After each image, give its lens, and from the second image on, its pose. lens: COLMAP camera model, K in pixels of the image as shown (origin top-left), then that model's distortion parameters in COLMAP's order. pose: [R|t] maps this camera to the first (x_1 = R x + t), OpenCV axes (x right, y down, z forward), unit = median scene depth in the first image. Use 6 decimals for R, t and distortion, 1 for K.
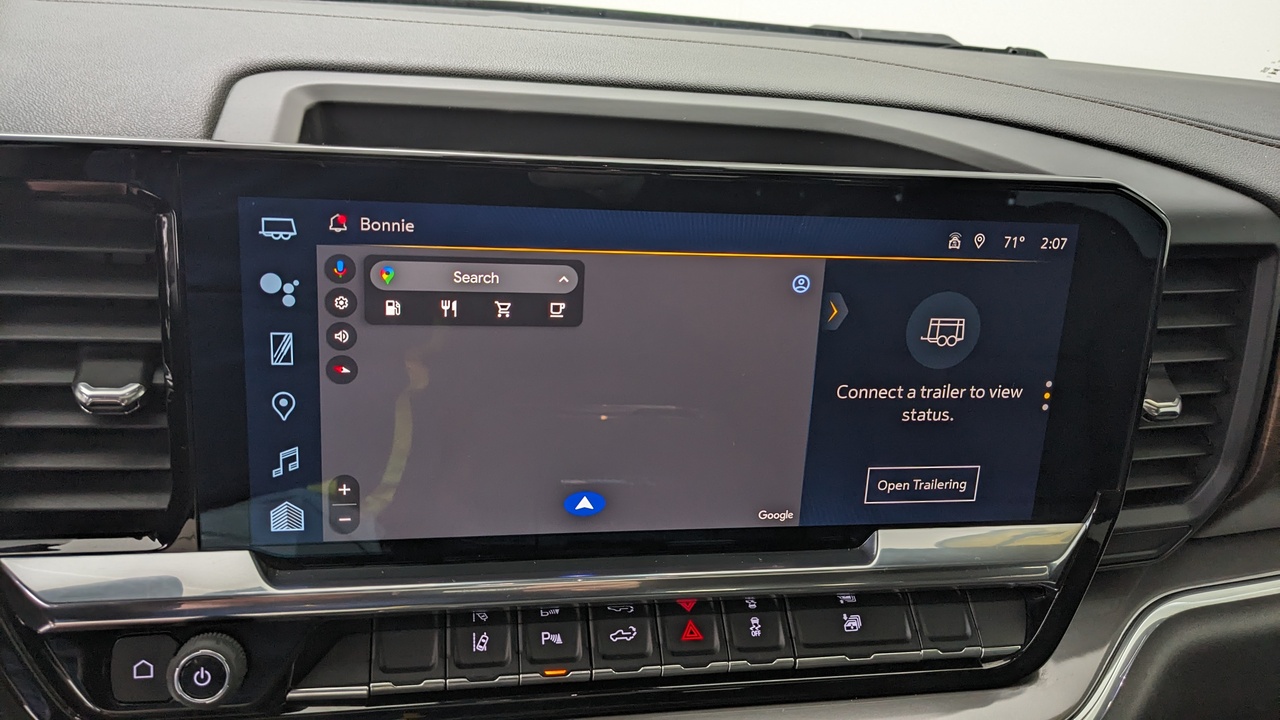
lens RADIAL K [[1025.8, 0, 636.5], [0, 1025.8, 356.2], [0, 0, 1]] dist [0.038440, -0.078279]
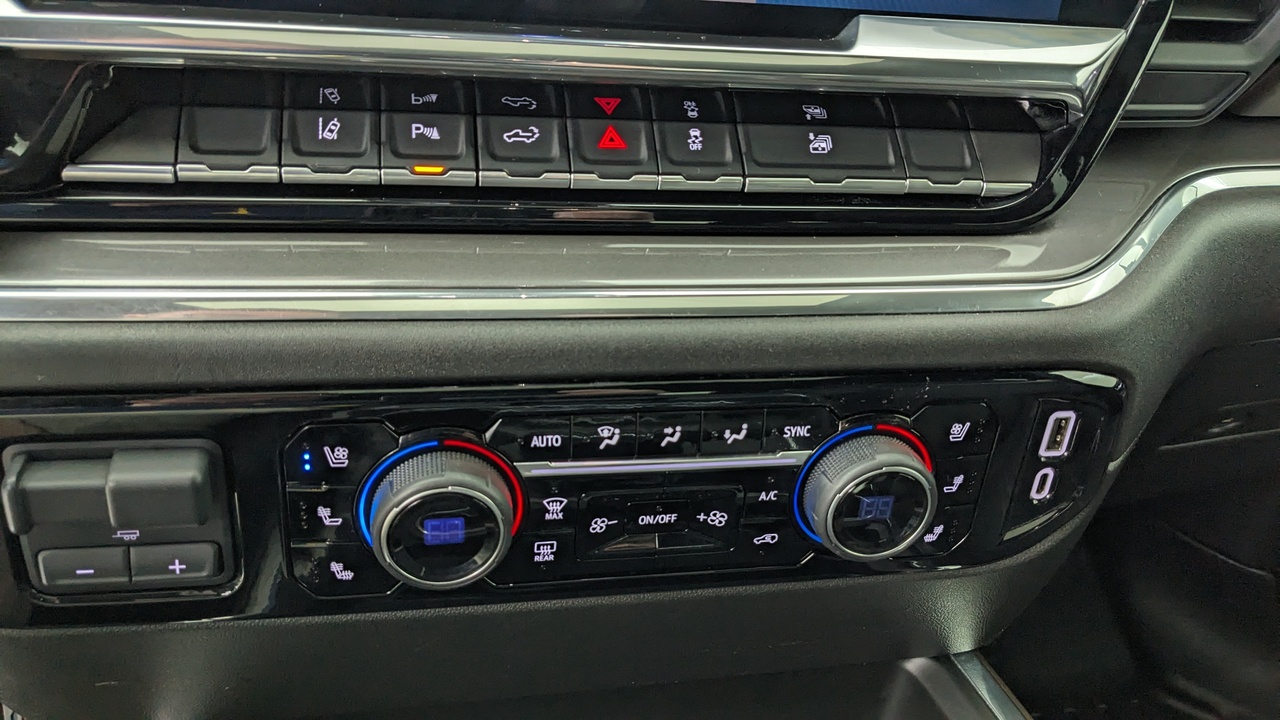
lens RADIAL K [[1025.8, 0, 631.6], [0, 1025.8, 358.1], [0, 0, 1]] dist [0.038440, -0.078279]
pose [[0.999877, 0.010610, 0.011537, 0.062163], [-0.012425, 0.985220, 0.170840, 0.302443], [-0.009554, -0.170963, 0.985231, 0.215646]]
